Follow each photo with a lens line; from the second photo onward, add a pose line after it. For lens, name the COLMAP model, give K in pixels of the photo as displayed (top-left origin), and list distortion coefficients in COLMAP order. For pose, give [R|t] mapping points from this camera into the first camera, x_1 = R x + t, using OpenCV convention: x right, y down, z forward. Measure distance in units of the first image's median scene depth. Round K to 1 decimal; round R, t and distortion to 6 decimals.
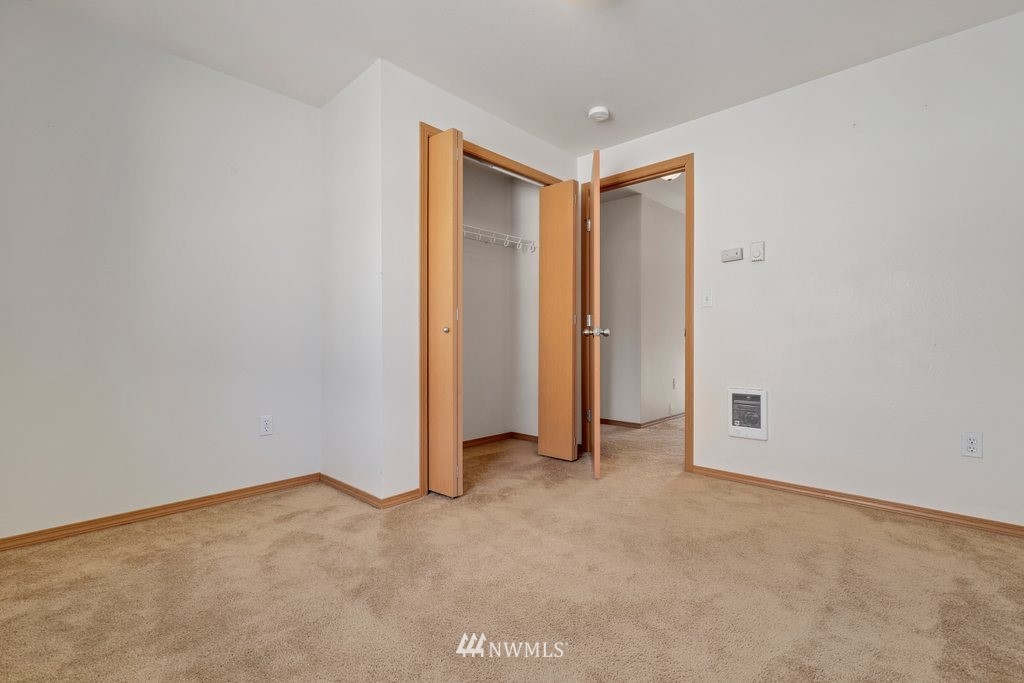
lens RADIAL K [[462.9, 0, 509.6], [0, 462.9, 342.3], [0, 0, 1]] dist [0.001311, -0.000270]
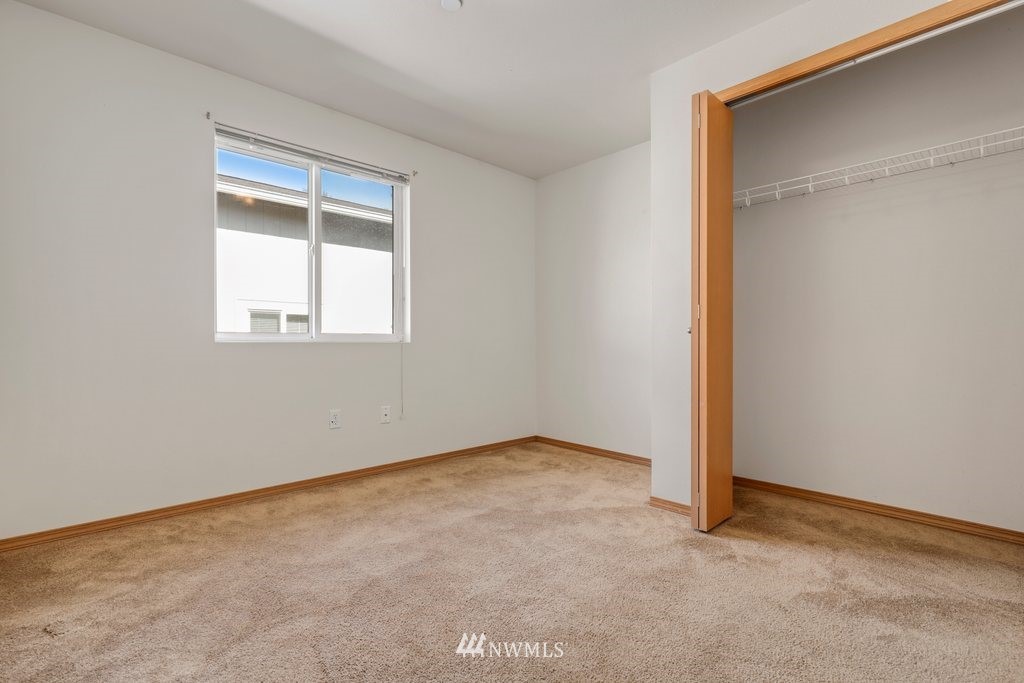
lens RADIAL K [[462.9, 0, 509.7], [0, 462.9, 342.3], [0, 0, 1]] dist [0.001311, -0.000270]
pose [[-0.066981, 0.004872, -0.997742, 0.798370], [0.008764, 0.999952, 0.004294, -0.017187], [0.997716, -0.008456, -0.067020, 0.757480]]
